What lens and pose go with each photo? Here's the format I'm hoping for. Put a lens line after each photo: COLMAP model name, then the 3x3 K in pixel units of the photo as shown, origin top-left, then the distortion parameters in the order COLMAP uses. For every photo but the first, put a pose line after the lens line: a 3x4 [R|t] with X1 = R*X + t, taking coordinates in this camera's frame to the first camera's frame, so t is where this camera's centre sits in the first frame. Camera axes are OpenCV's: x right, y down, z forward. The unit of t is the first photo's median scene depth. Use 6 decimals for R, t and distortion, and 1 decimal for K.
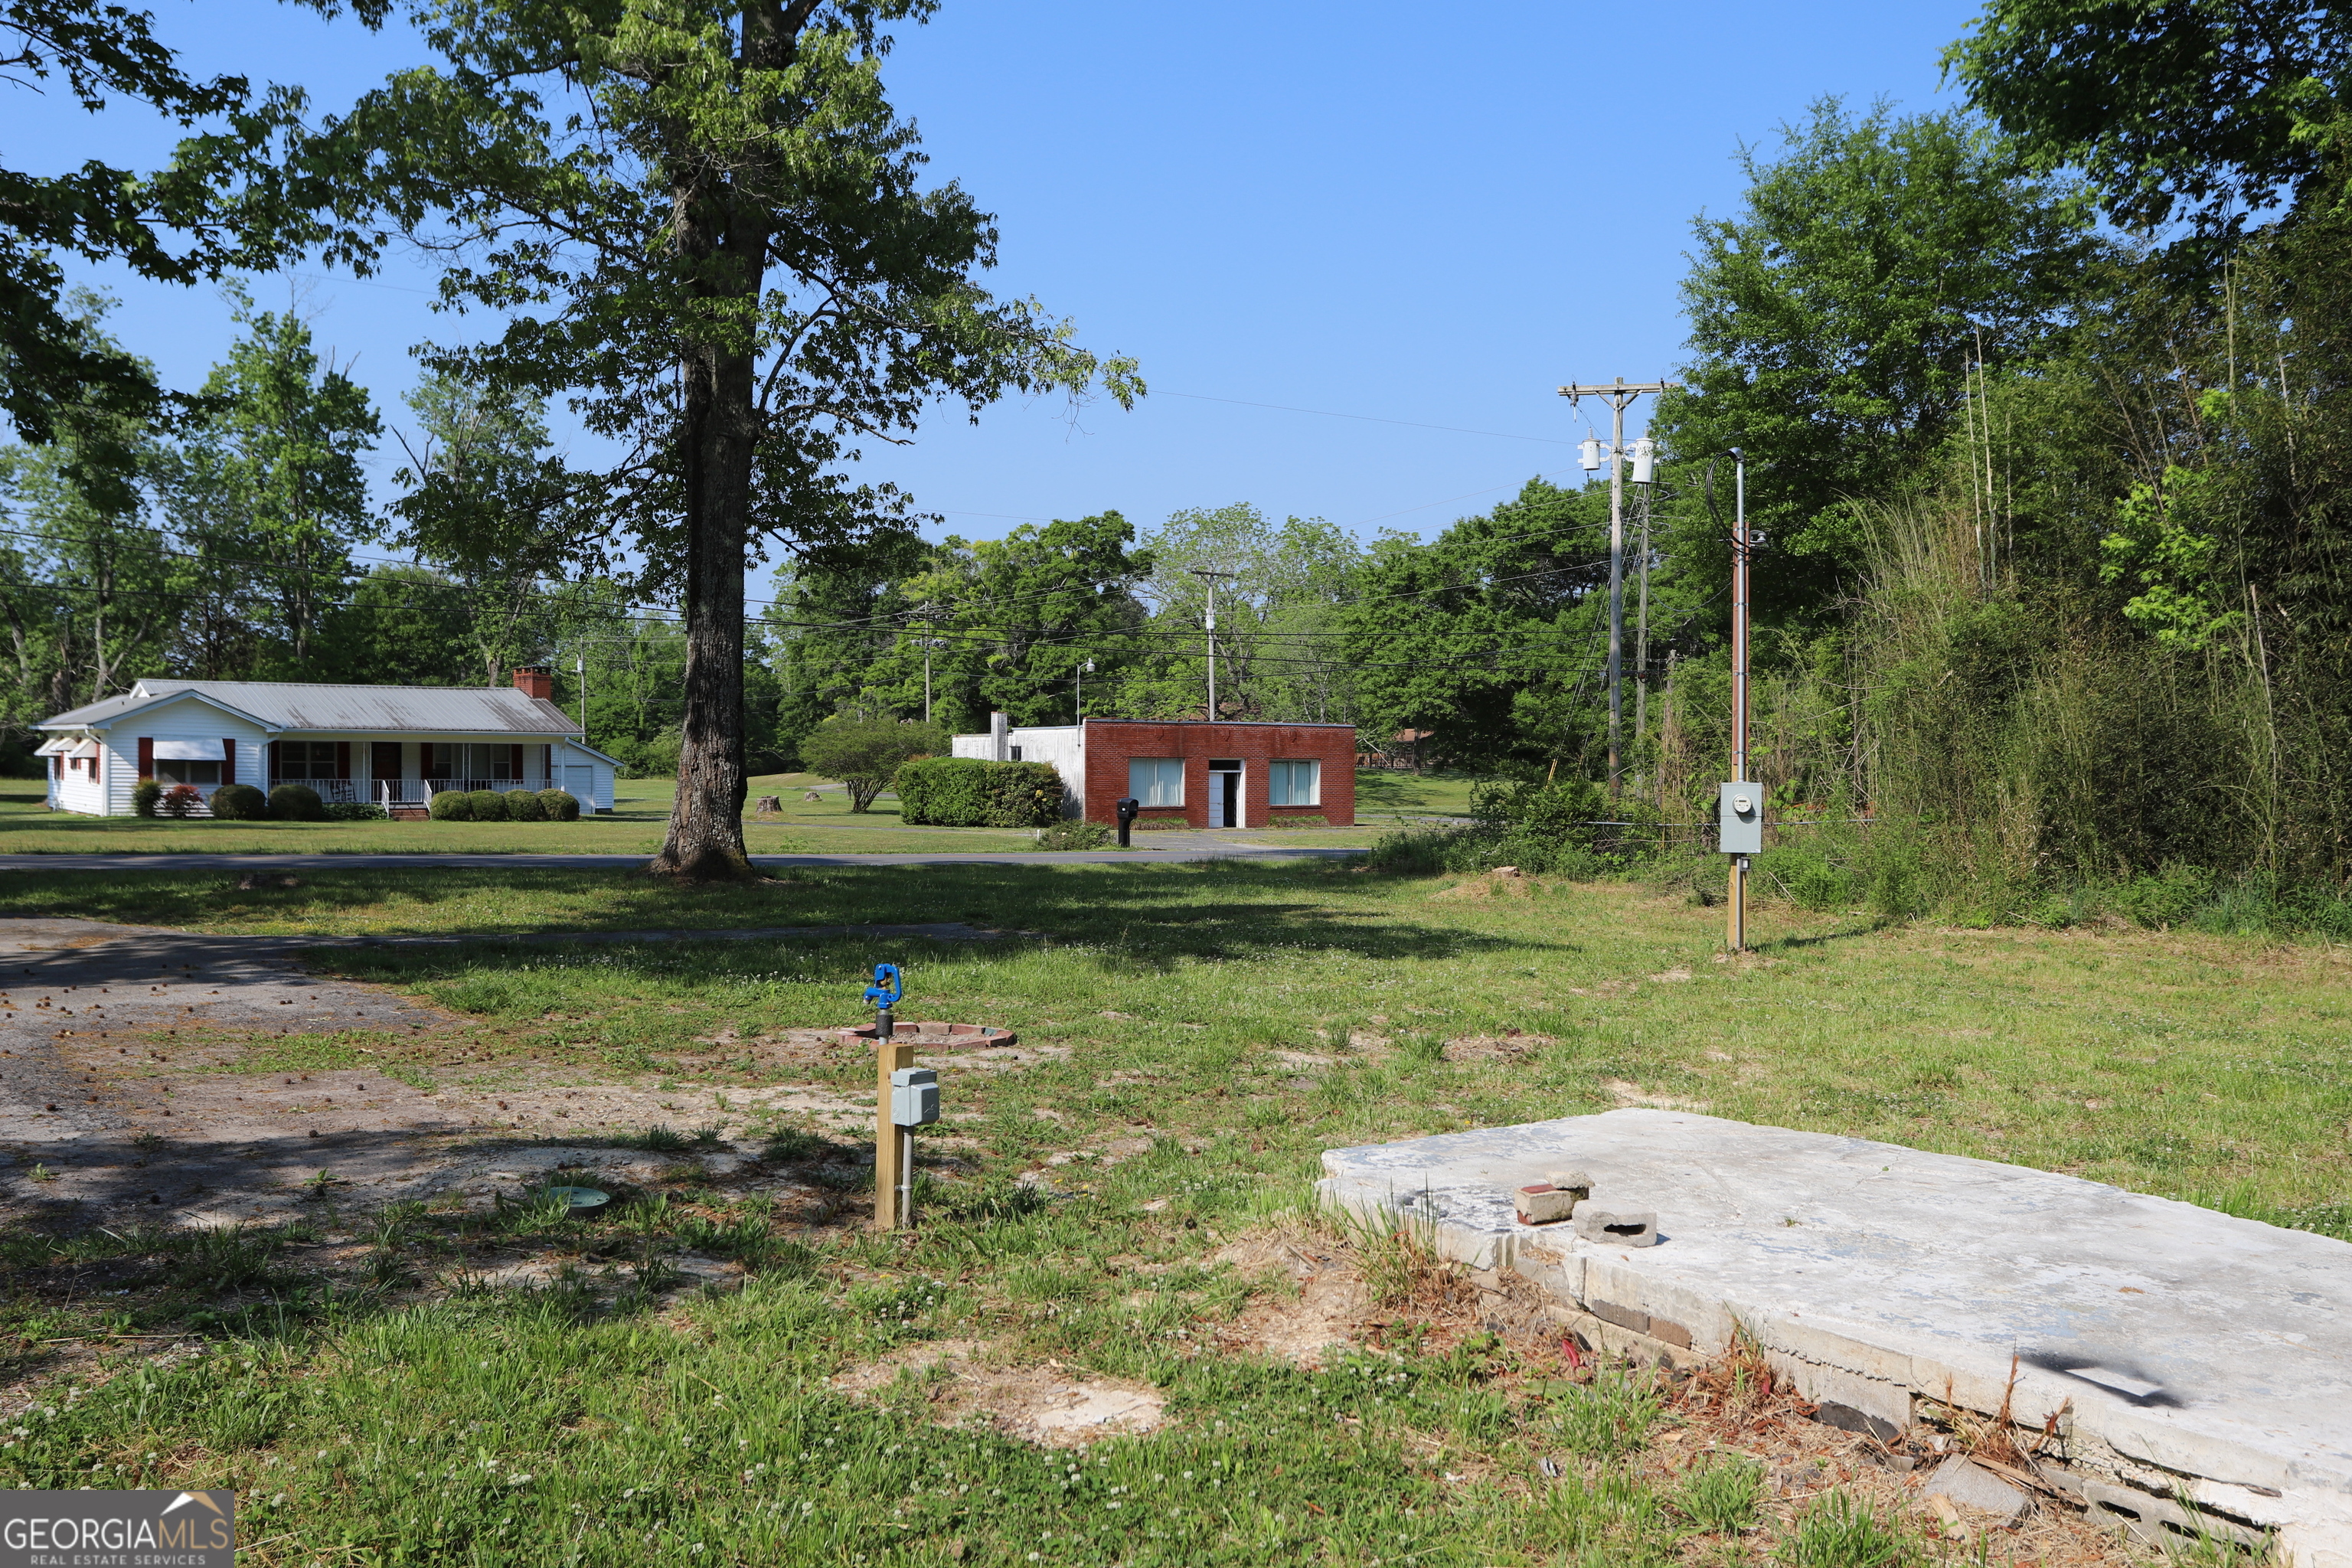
lens RADIAL K [[2024.2, 0, 1176.0], [0, 2024.2, 784.0], [0, 0, 1]] dist [-0.007337, 0.129906]
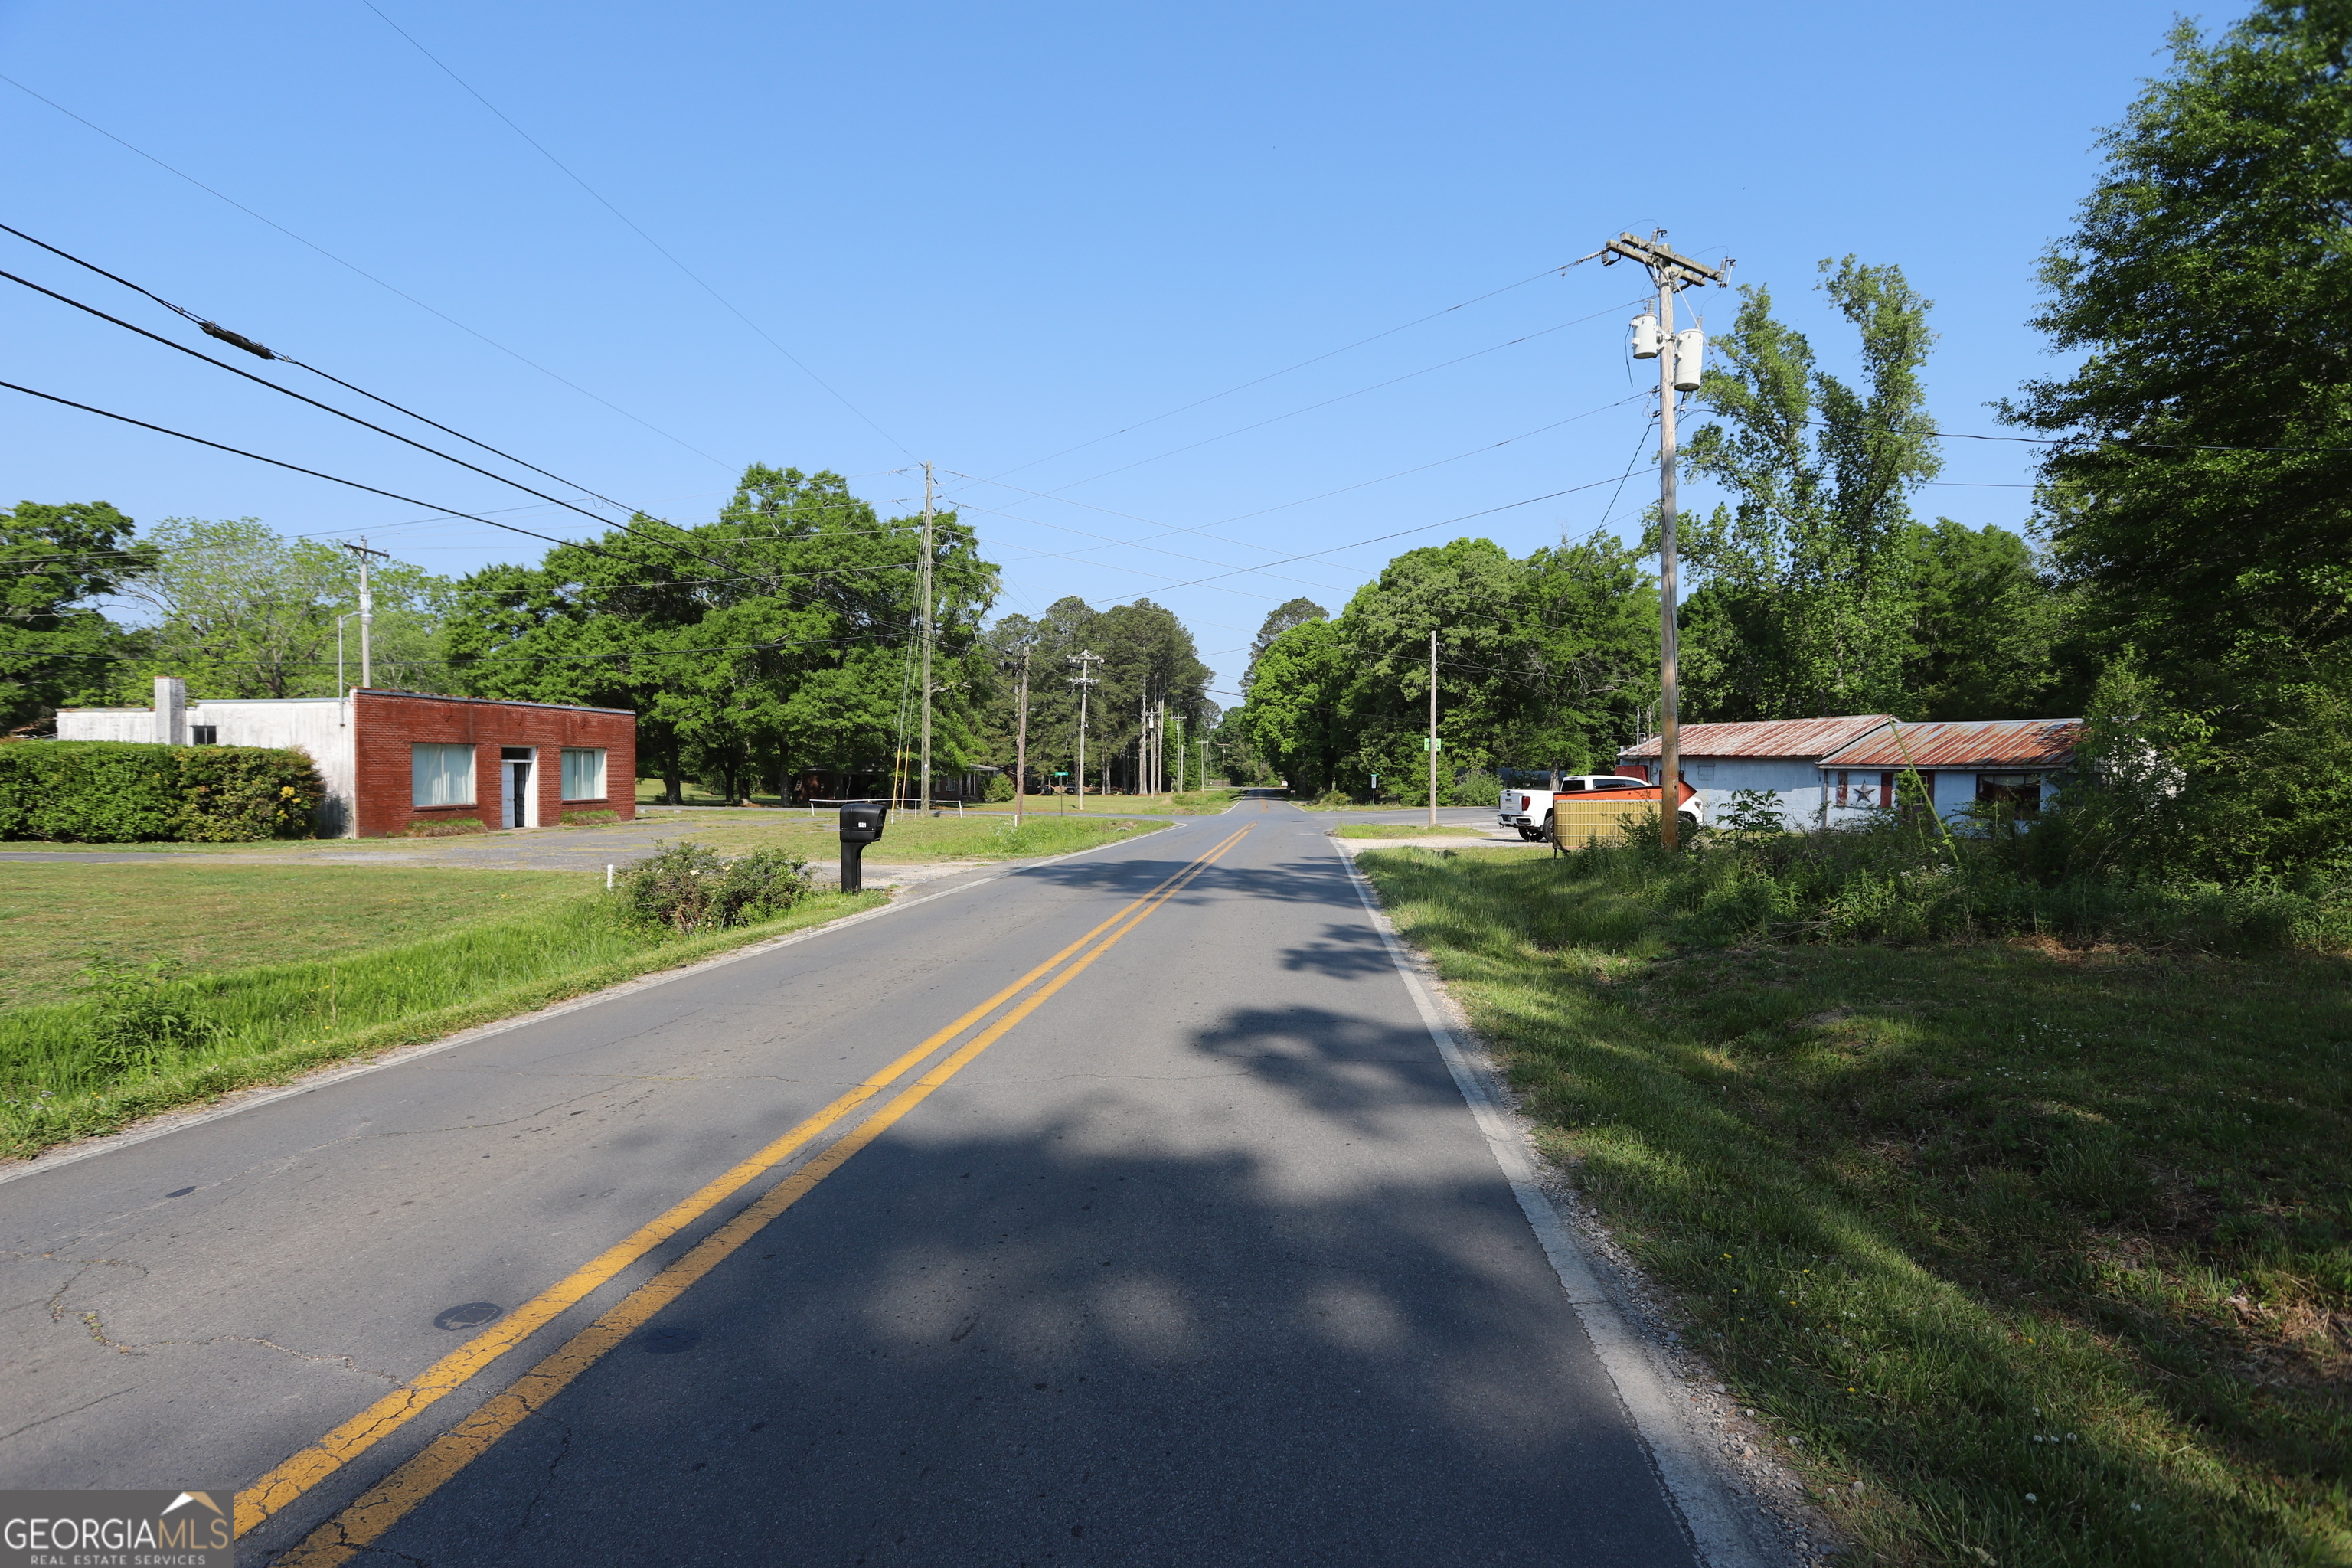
lens RADIAL K [[1193.1, 0, 1190.8], [0, 1193.1, 785.9], [0, 0, 1]] dist [-0.077577, 0.050650]
pose [[0.707614, -0.011437, 0.706507, -0.127632], [0.003512, 0.999914, 0.012669, -0.001259], [-0.706591, -0.006484, 0.707593, 0.482344]]
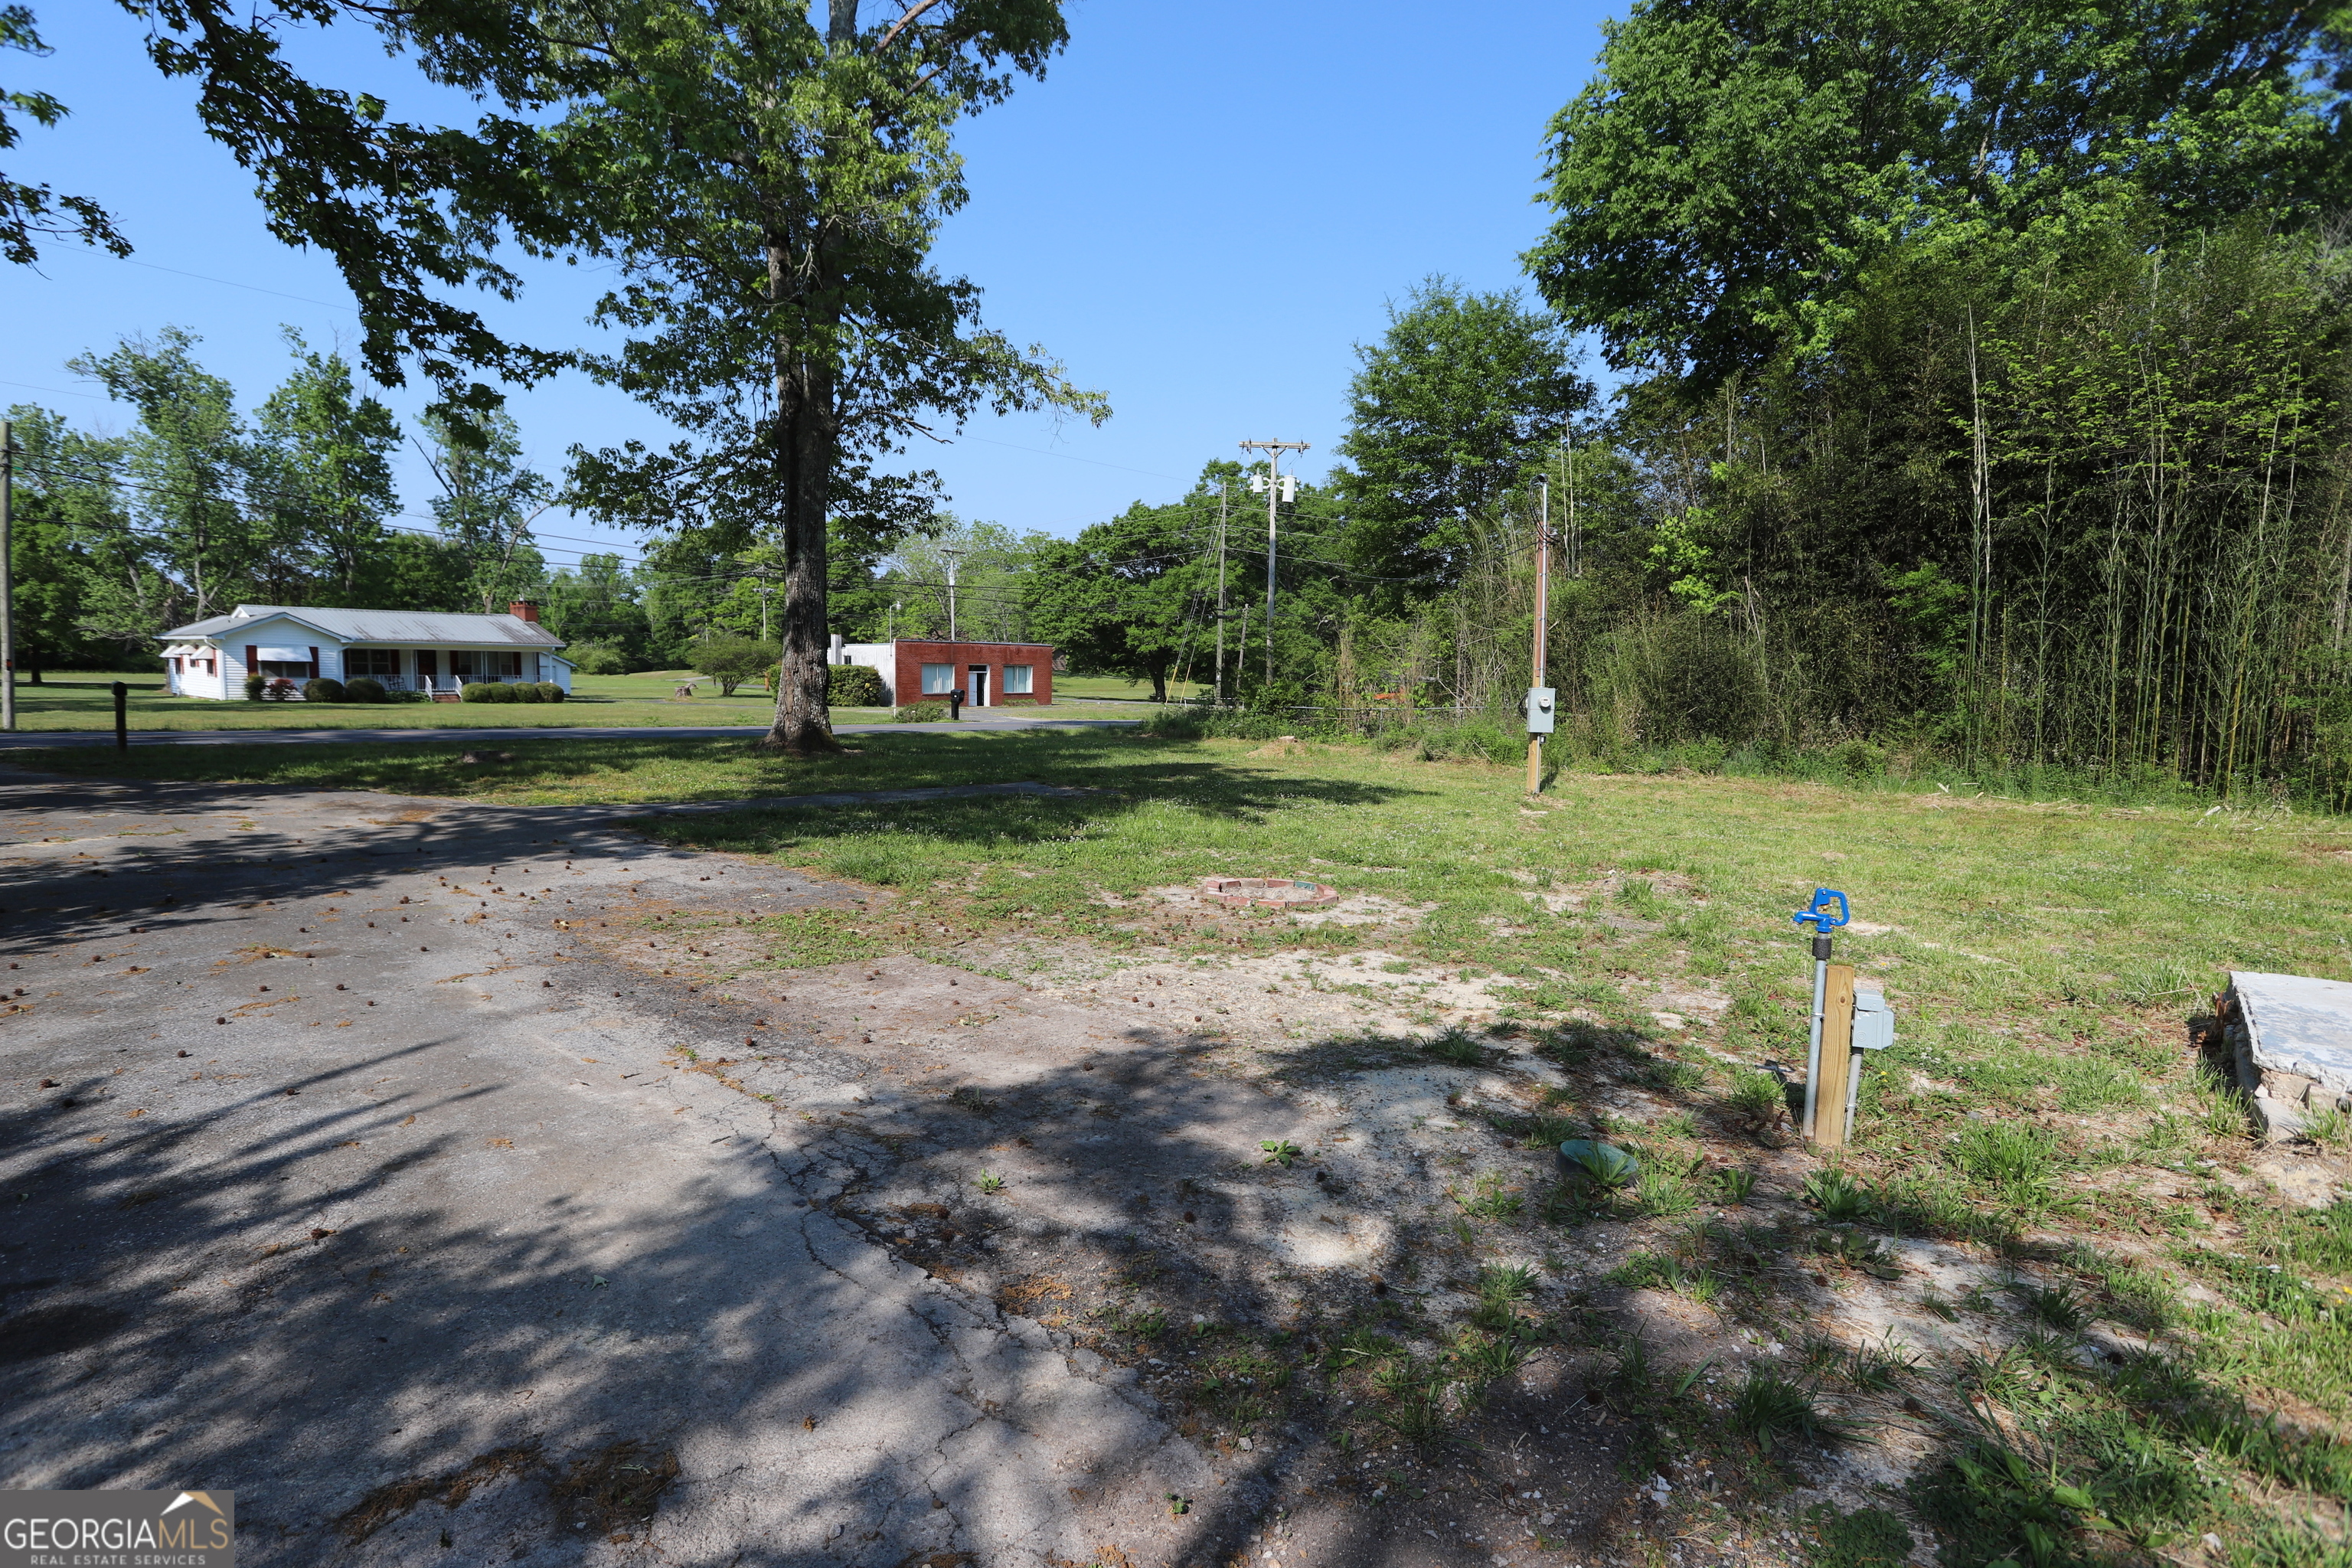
lens RADIAL K [[1148.4, 0, 1181.5], [0, 1148.4, 793.2], [0, 0, 1]] dist [-0.075532, 0.037948]
pose [[0.966993, -0.016751, 0.254251, -0.057120], [-0.008550, 0.995142, 0.098082, -0.001040], [-0.254658, -0.097019, 0.962152, 0.053040]]
